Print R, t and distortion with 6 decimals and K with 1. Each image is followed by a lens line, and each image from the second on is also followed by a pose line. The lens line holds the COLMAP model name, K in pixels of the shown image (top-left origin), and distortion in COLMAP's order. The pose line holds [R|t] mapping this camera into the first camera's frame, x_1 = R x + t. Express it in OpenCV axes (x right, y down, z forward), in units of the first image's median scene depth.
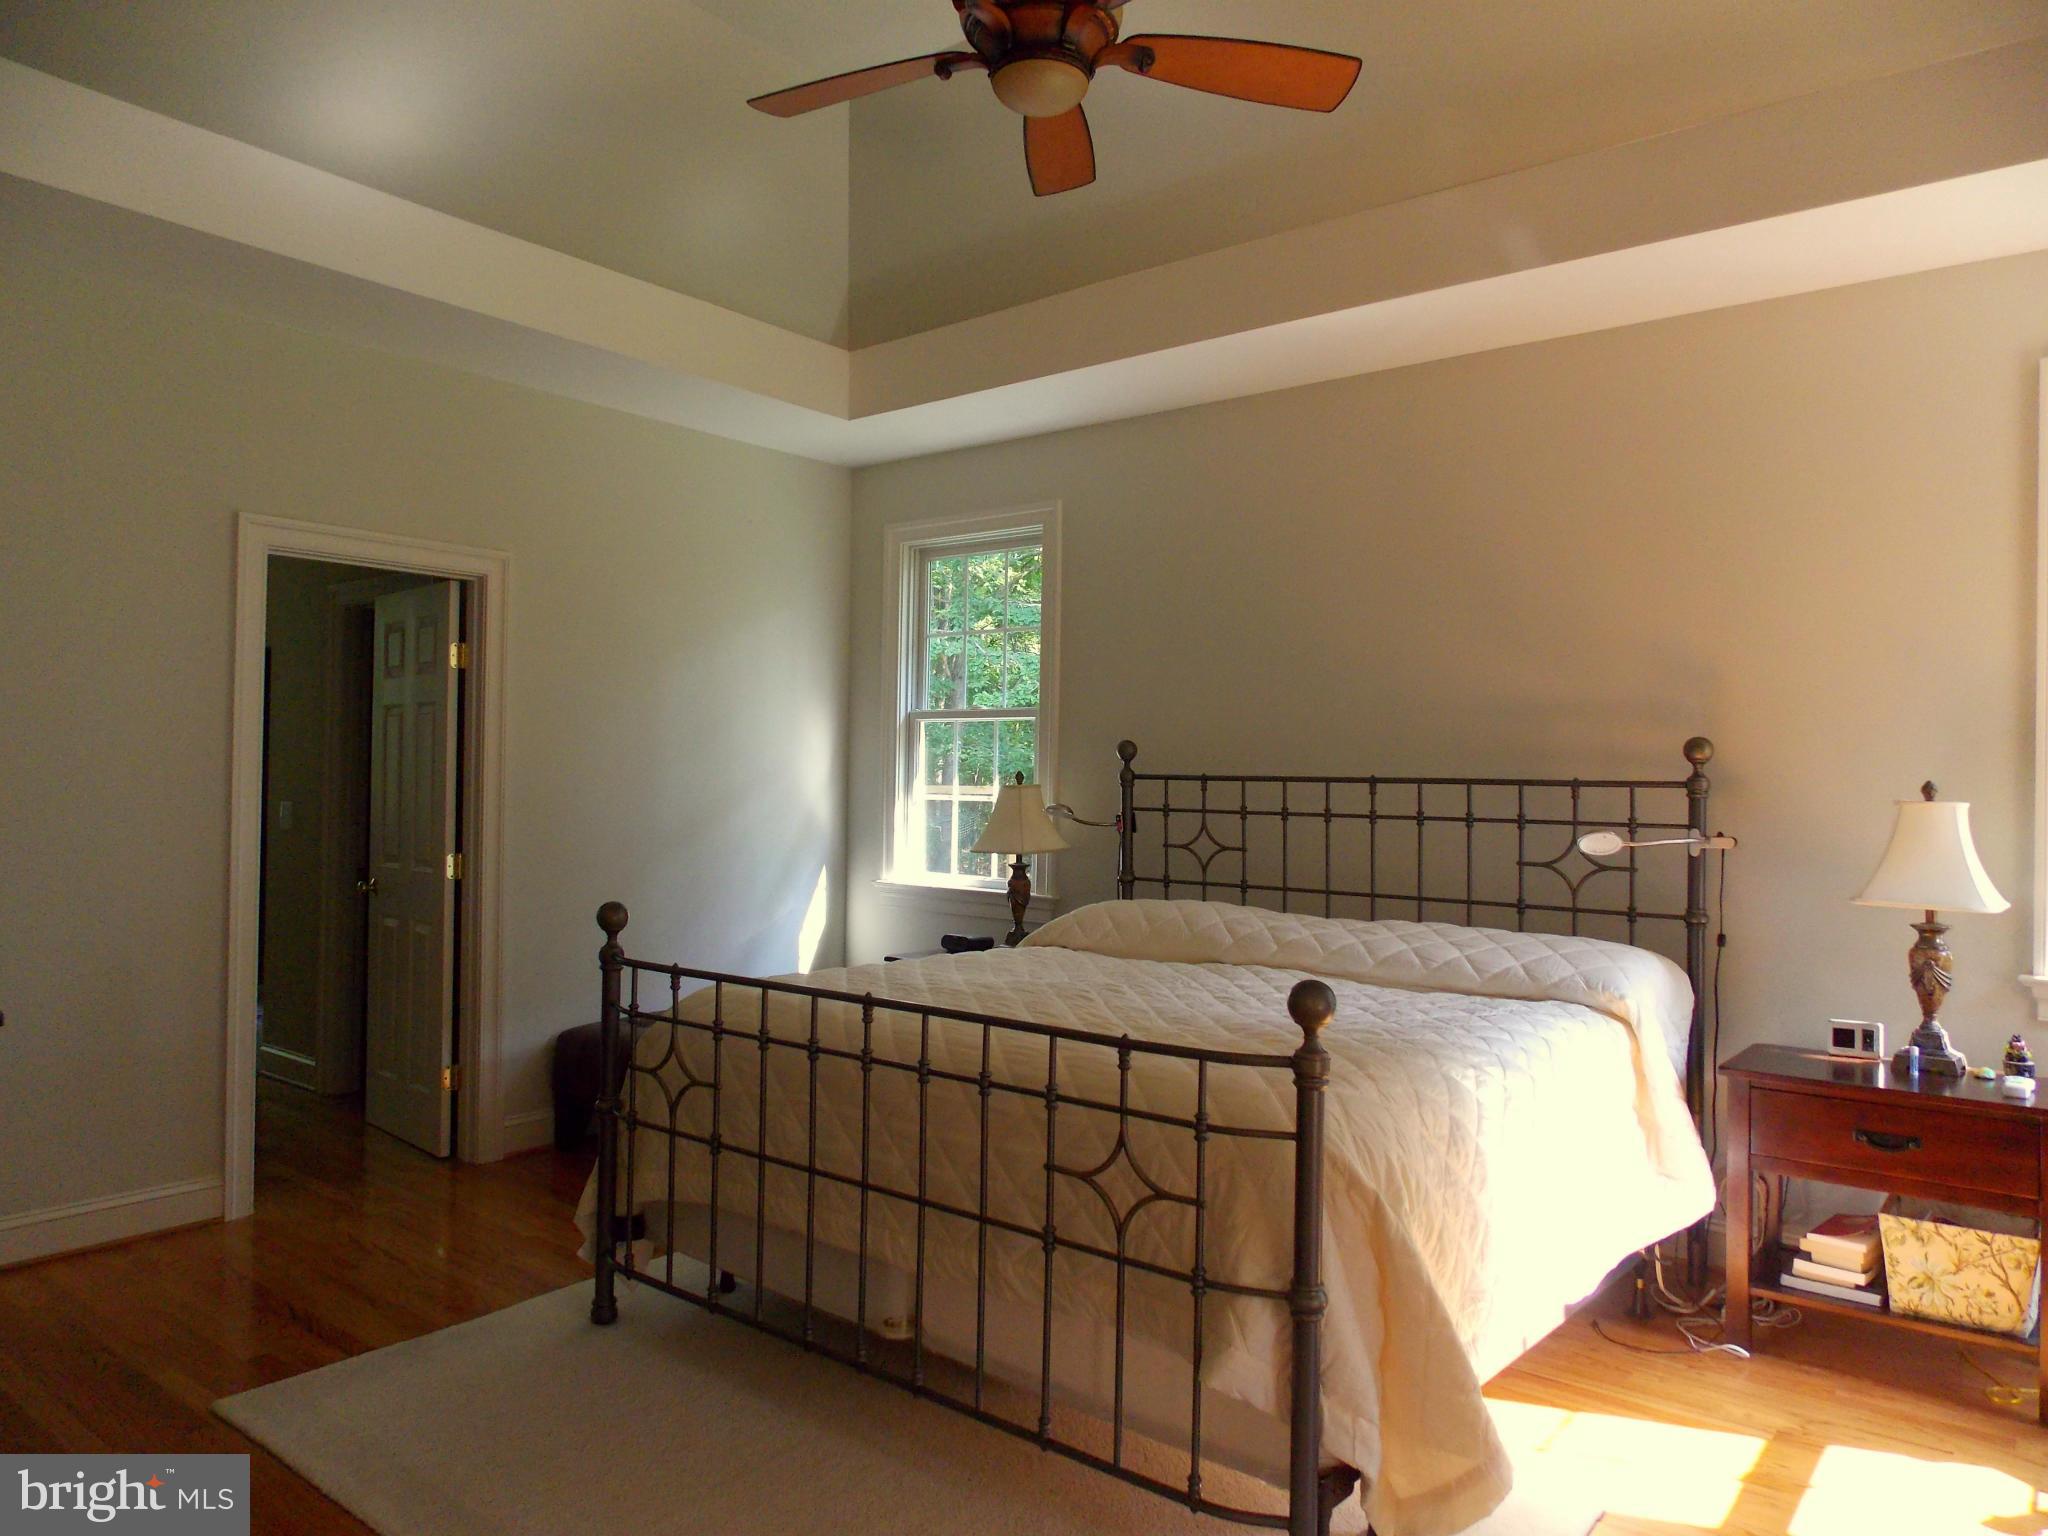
lens RADIAL K [[1447.8, 0, 1024.3], [0, 1447.8, 757.4], [0, 0, 1]] dist [0.012373, 0.002768]
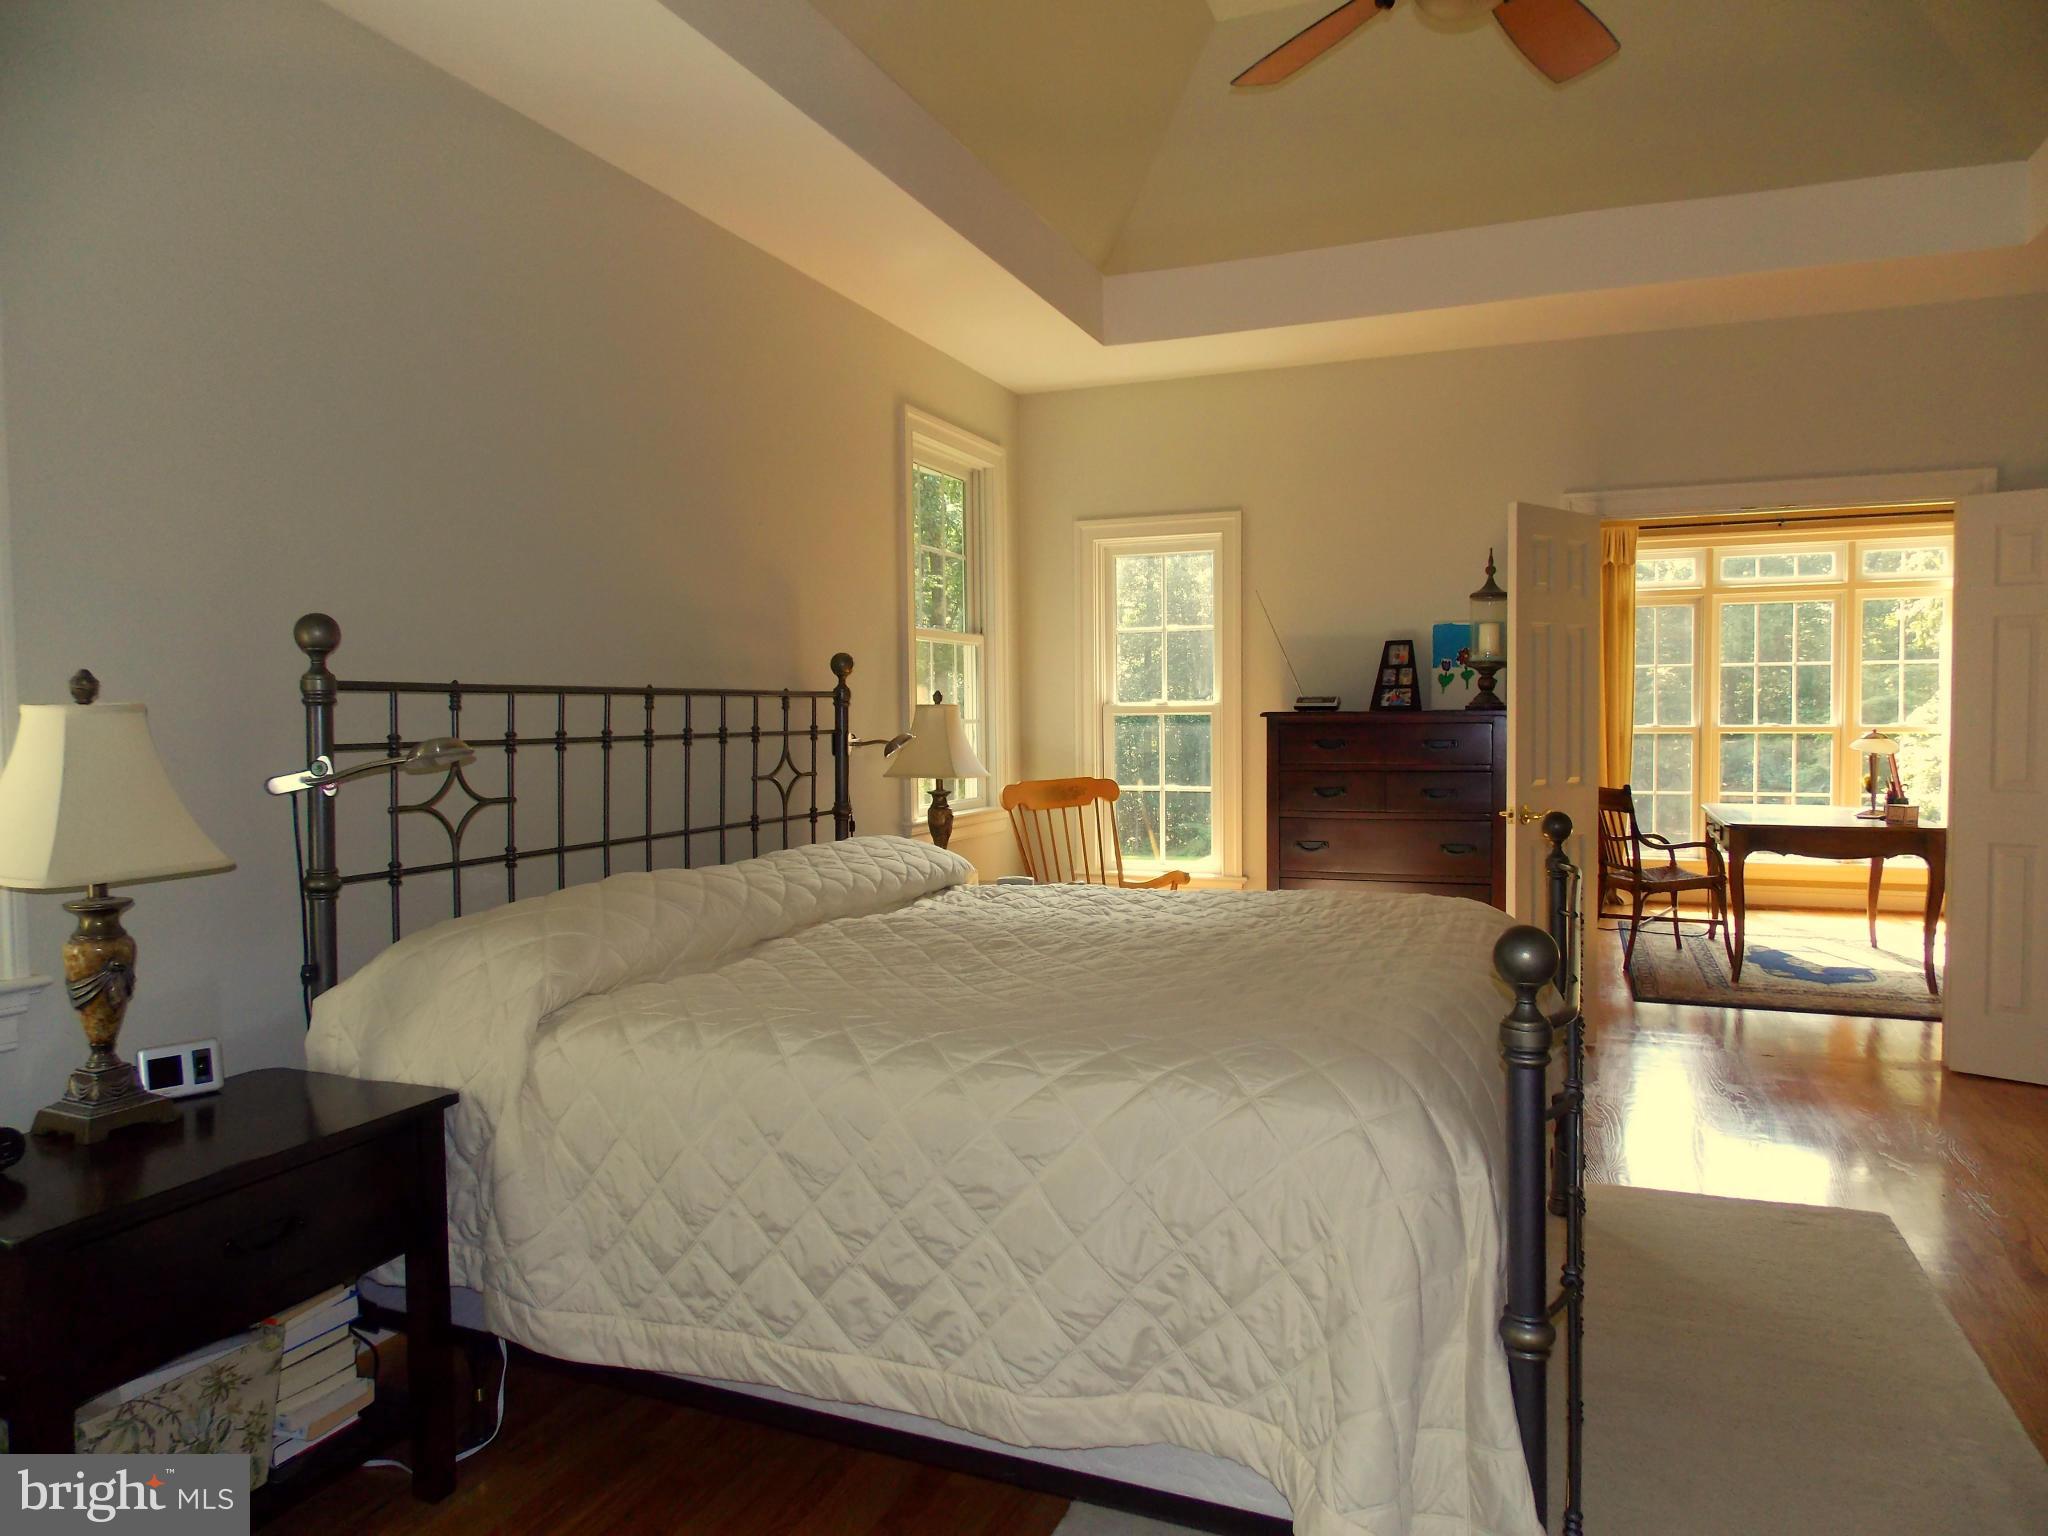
lens RADIAL K [[1447.8, 0, 1024.3], [0, 1447.8, 757.4], [0, 0, 1]] dist [0.012373, 0.002768]
pose [[-0.349352, -0.039216, 0.936171, -0.542908], [-0.004345, 0.999181, 0.040235, 0.018337], [-0.936982, 0.009989, -0.349236, 1.041985]]
